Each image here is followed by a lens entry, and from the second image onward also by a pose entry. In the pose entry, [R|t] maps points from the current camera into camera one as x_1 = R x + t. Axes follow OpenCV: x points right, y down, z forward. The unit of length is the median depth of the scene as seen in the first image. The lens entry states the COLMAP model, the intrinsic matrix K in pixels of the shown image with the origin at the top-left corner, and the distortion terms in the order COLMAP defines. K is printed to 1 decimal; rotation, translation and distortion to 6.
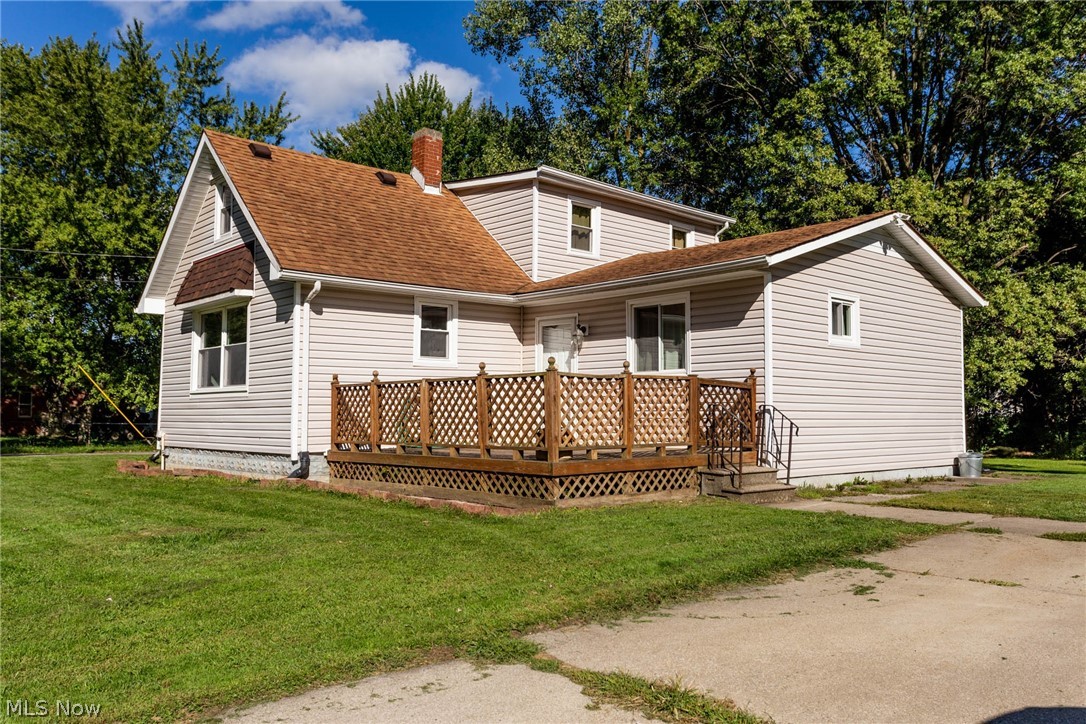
lens RADIAL K [[891.6, 0, 543.0], [0, 891.6, 362.0], [0, 0, 1]] dist [0.000311, 0.000213]
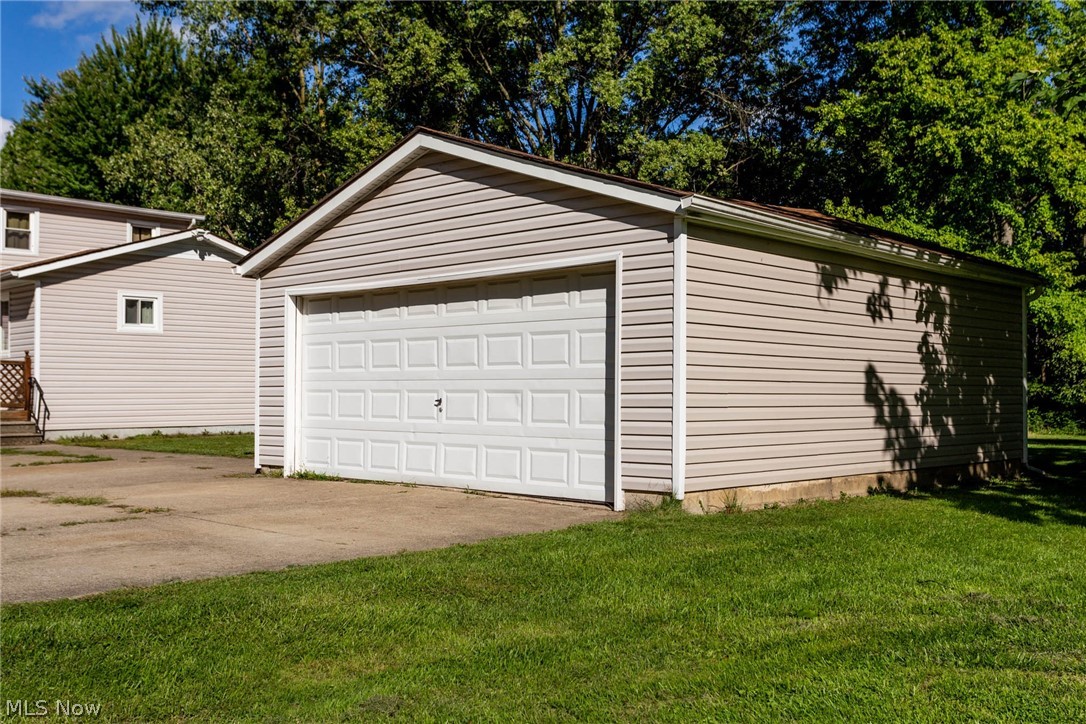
lens RADIAL K [[1093.6, 0, 543.0], [0, 1093.6, 362.0], [0, 0, 1]] dist [-0.010337, -0.008008]
pose [[0.997931, -0.002981, 0.064218, 0.813648], [0.000717, 0.999378, 0.035251, -0.029770], [-0.064283, -0.035132, 0.997313, -0.644219]]
